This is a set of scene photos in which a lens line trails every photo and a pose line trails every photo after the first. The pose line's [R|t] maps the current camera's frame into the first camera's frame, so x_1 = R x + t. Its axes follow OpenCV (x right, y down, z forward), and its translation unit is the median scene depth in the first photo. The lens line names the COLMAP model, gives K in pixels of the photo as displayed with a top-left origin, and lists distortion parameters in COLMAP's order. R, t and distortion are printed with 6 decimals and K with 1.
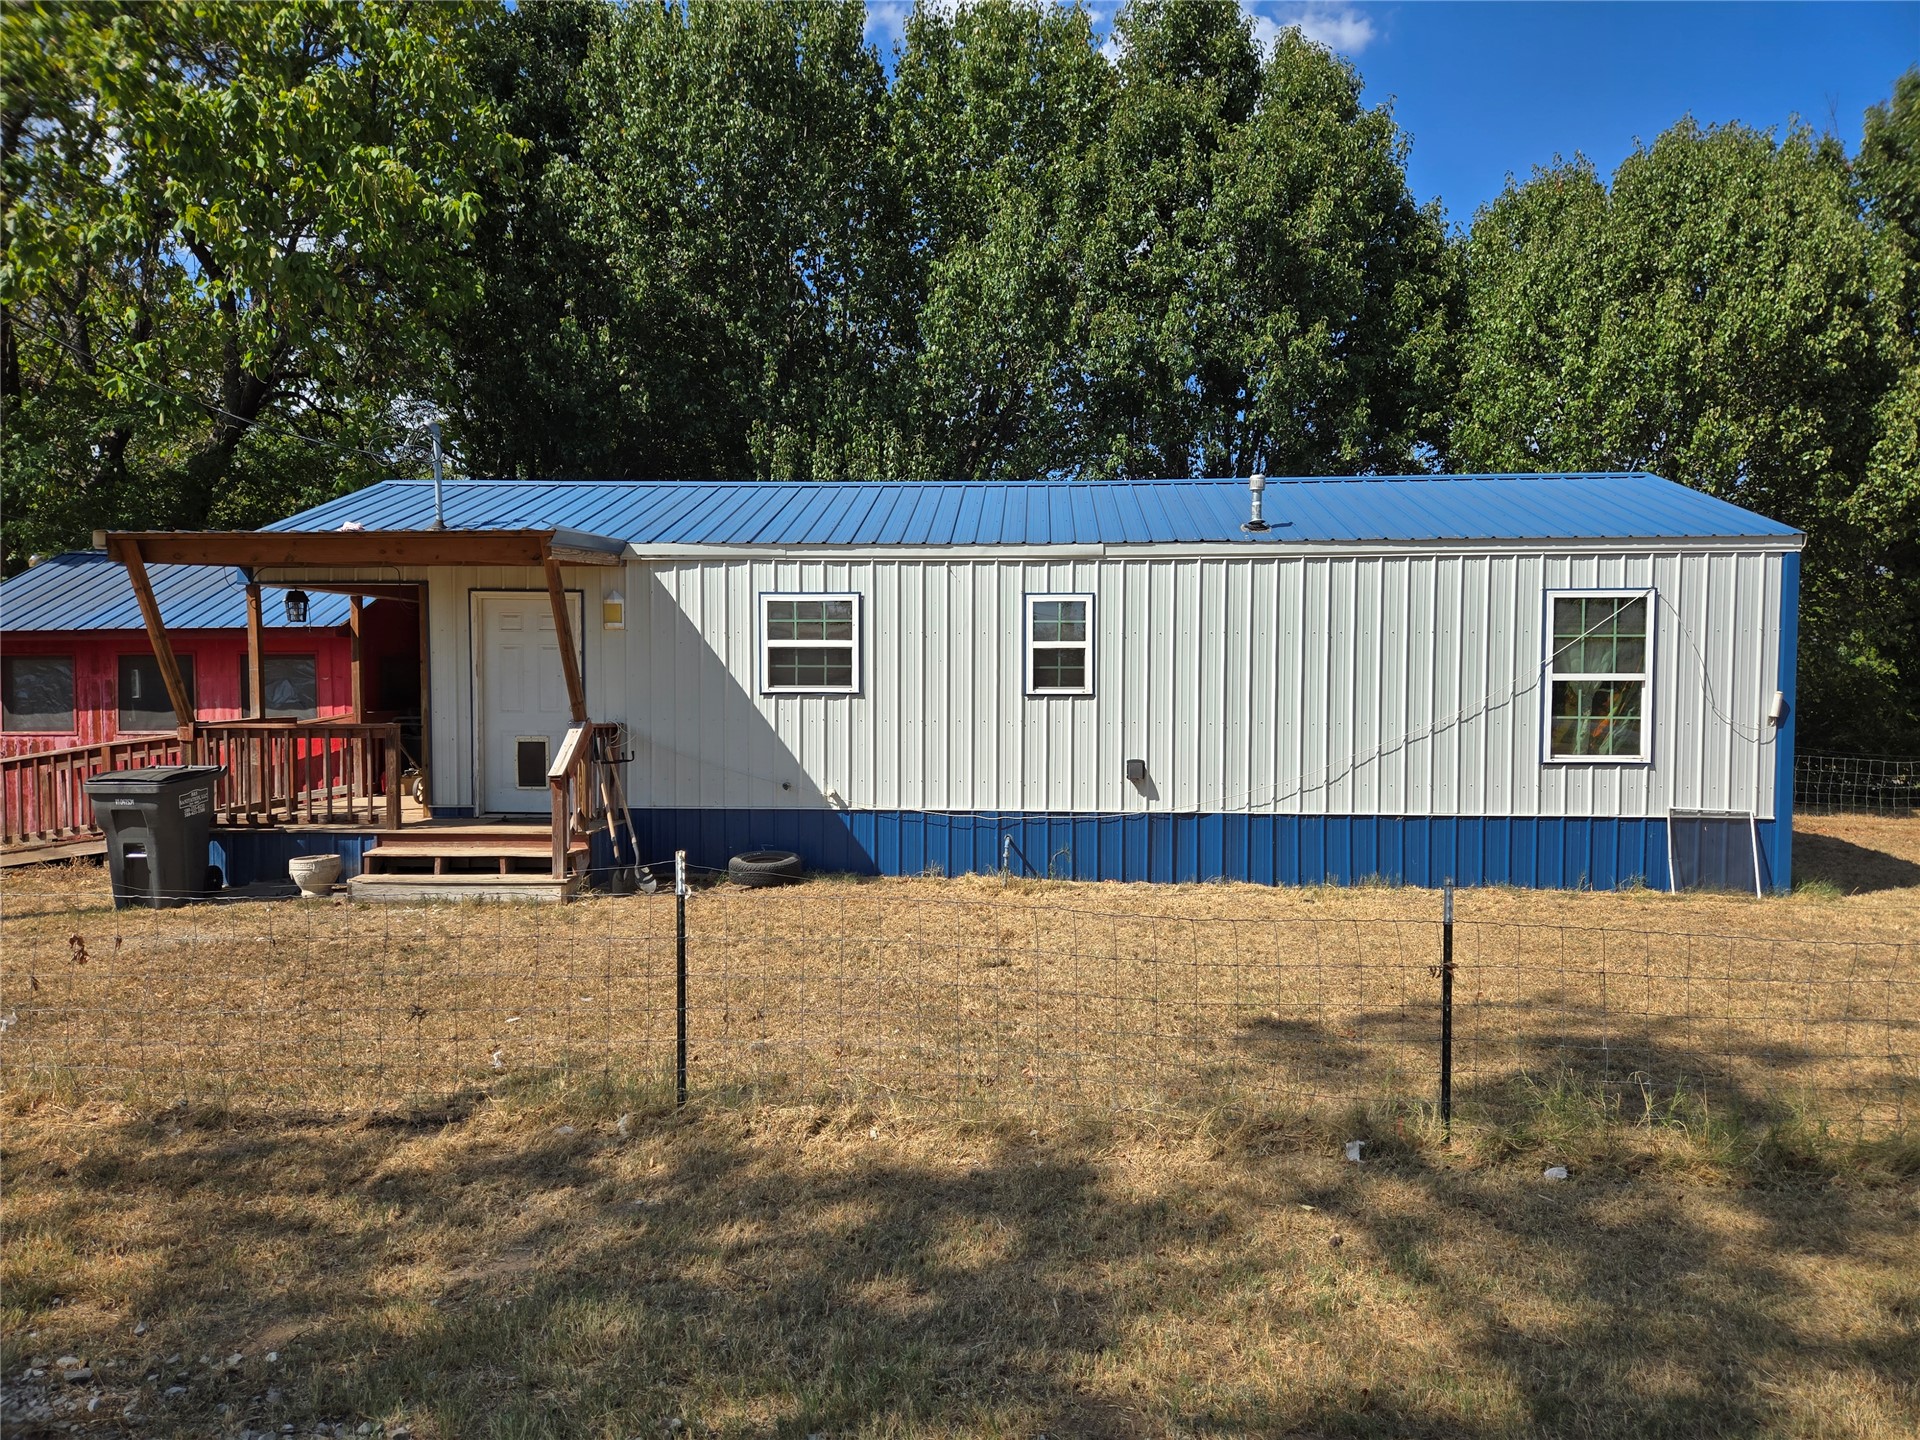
lens RADIAL K [[1288.3, 0, 960.0], [0, 1288.3, 720.0], [0, 0, 1]] dist [0.051627, -0.052694]
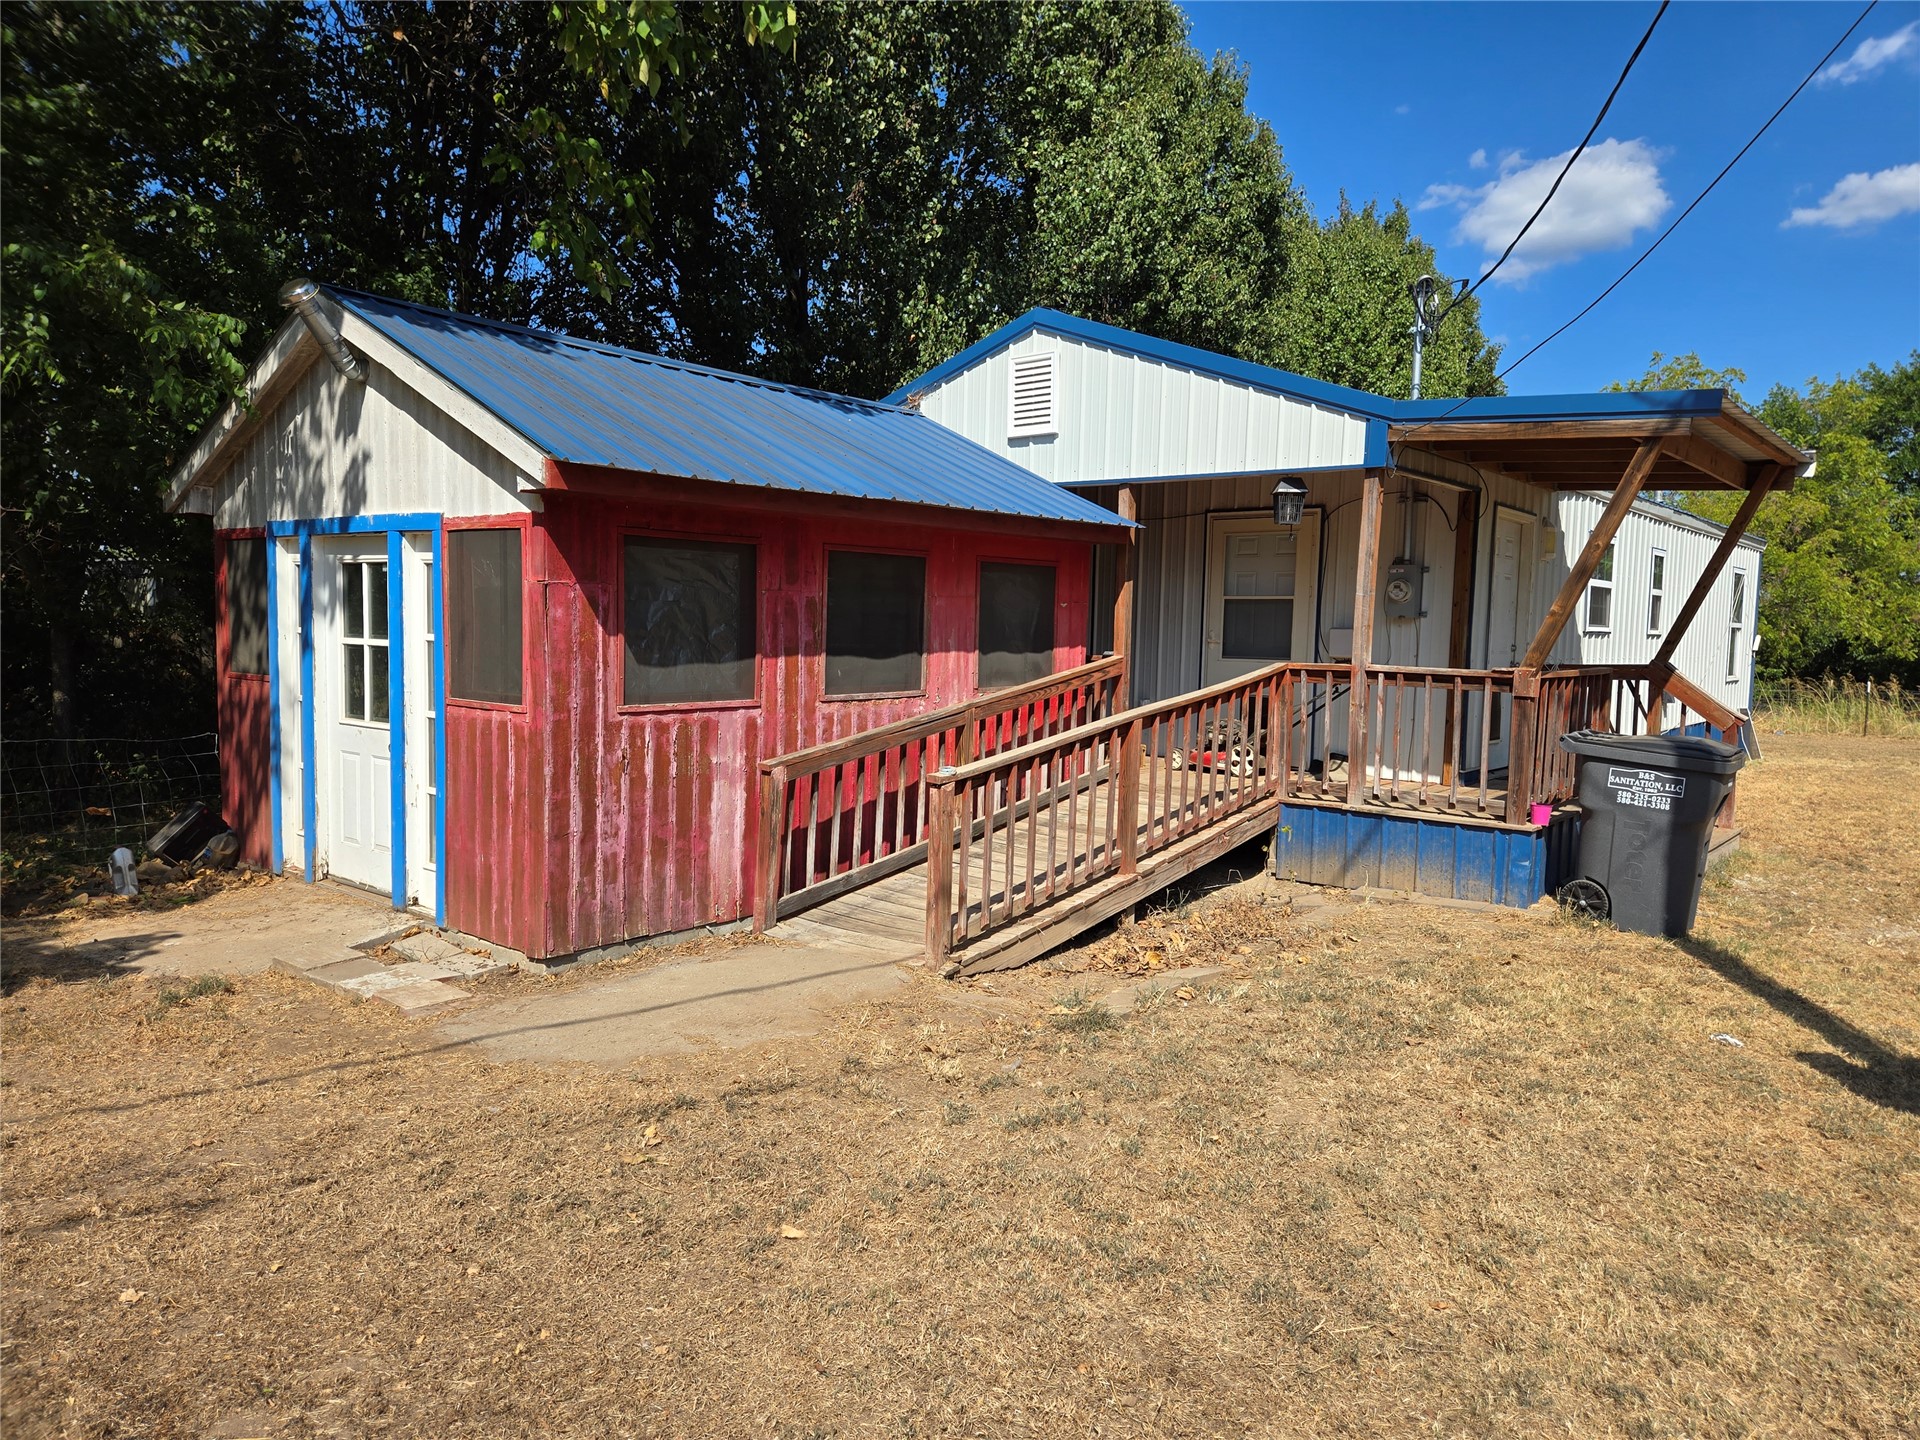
lens RADIAL K [[1288.3, 0, 960.0], [0, 1288.3, 720.0], [0, 0, 1]] dist [0.051627, -0.052694]
pose [[0.581881, -0.047471, 0.811887, -1.418308], [0.018013, 0.998802, 0.045490, -0.005937], [-0.813074, -0.011846, 0.582039, 0.880799]]
